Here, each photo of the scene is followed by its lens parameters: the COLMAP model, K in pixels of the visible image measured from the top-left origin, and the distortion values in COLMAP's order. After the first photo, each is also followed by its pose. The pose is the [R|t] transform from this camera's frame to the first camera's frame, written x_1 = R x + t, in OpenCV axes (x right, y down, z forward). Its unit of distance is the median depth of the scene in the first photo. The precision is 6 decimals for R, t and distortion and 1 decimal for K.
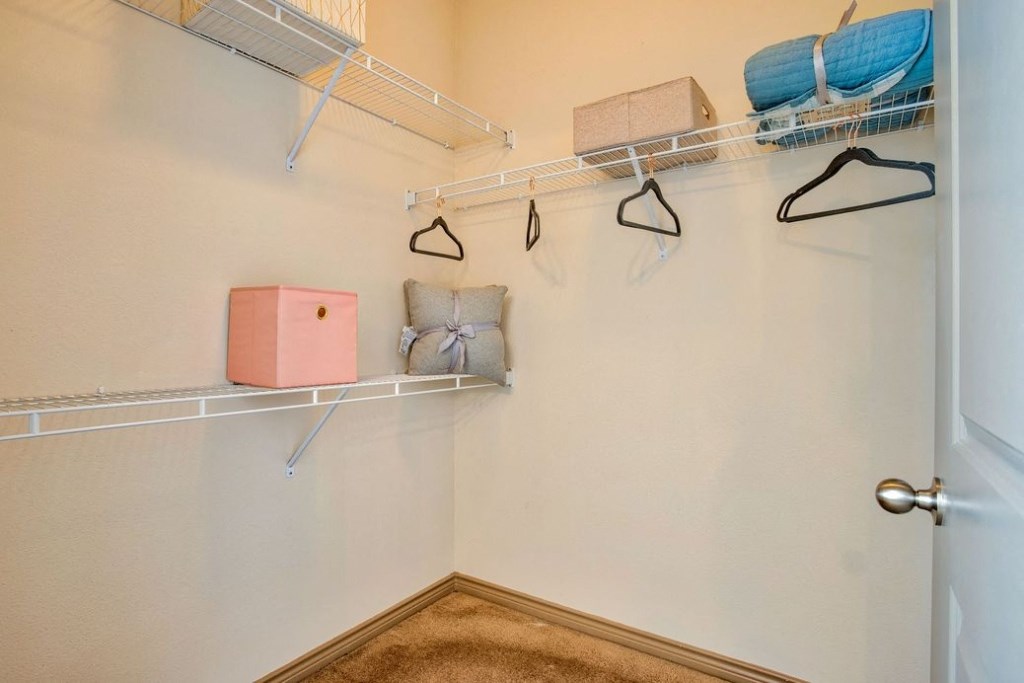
lens RADIAL K [[509.5, 0, 512.0], [0, 509.5, 341.5], [0, 0, 1]] dist [-0.083967, -0.000041]
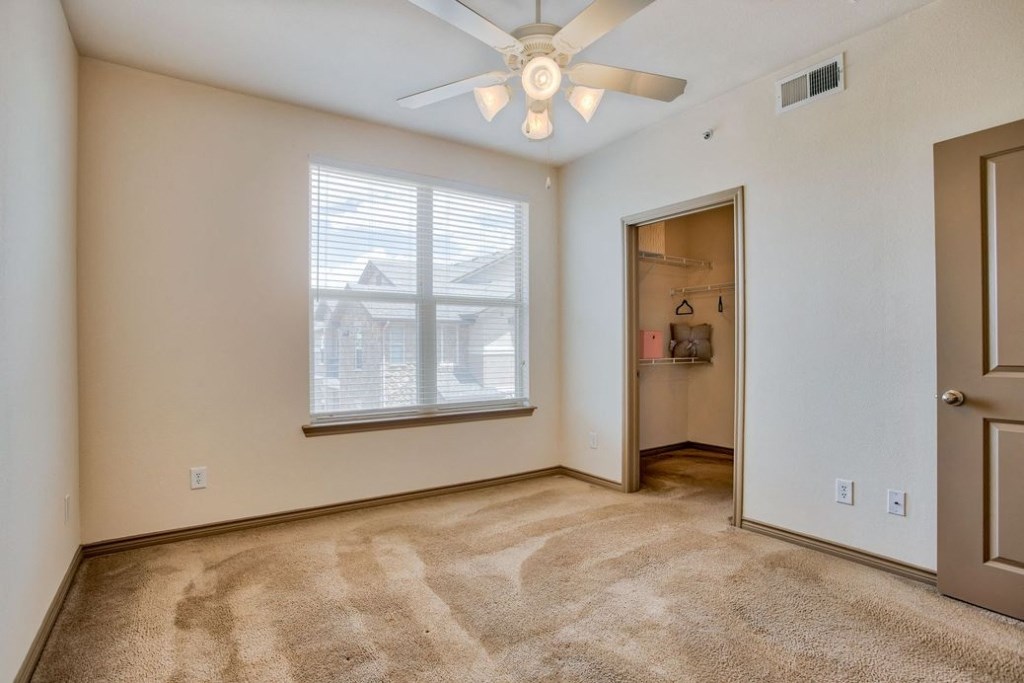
lens RADIAL K [[509.5, 0, 512.0], [0, 509.5, 341.5], [0, 0, 1]] dist [-0.083967, -0.000041]
pose [[0.930267, -0.004817, -0.366851, -0.014668], [-0.000006, 0.999914, -0.013144, 0.012442], [0.366882, 0.012230, 0.930187, -1.843677]]
